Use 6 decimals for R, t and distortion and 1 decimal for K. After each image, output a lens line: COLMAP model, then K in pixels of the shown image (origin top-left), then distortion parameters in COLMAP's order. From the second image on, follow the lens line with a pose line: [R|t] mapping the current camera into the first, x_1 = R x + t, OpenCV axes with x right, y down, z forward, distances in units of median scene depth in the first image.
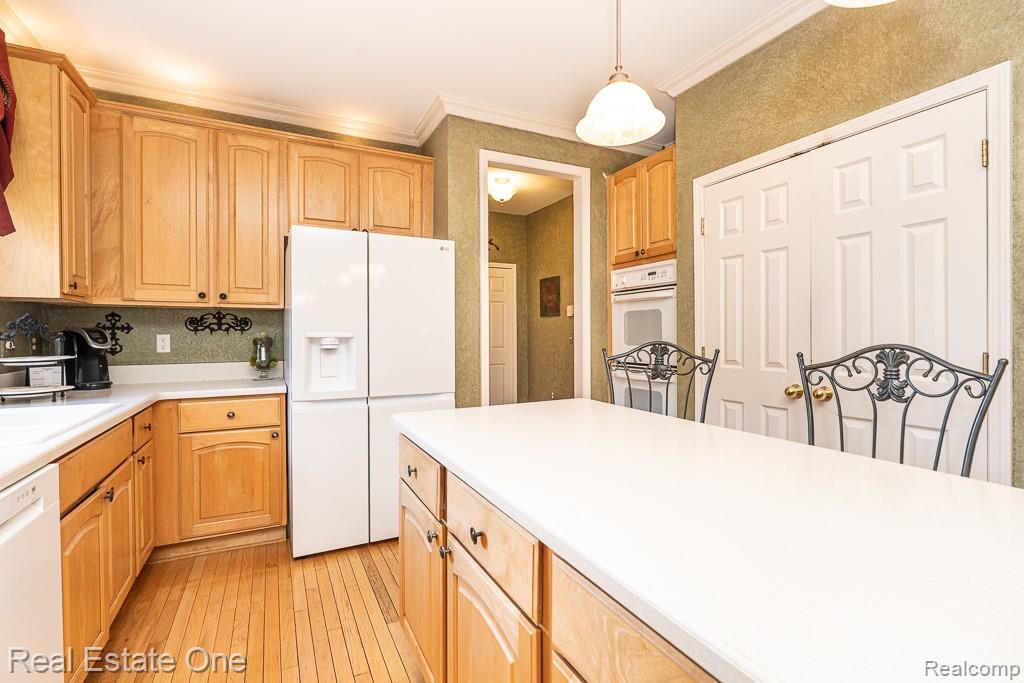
lens RADIAL K [[473.7, 0, 509.1], [0, 473.7, 343.8], [0, 0, 1]] dist [-0.002717, 0.000128]
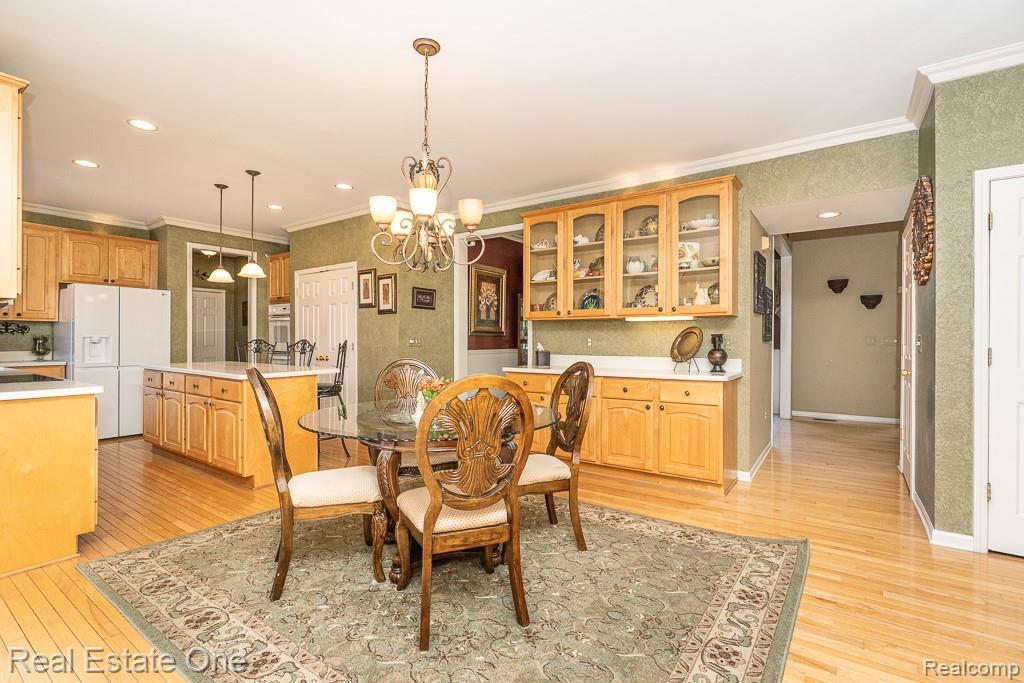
lens RADIAL K [[469.8, 0, 508.3], [0, 469.8, 341.2], [0, 0, 1]] dist [-0.000962, 0.000270]
pose [[0.883387, 0.003620, 0.468630, 0.223656], [0.003159, 0.999901, -0.013679, 0.034009], [-0.468633, 0.013564, 0.883289, -1.473104]]
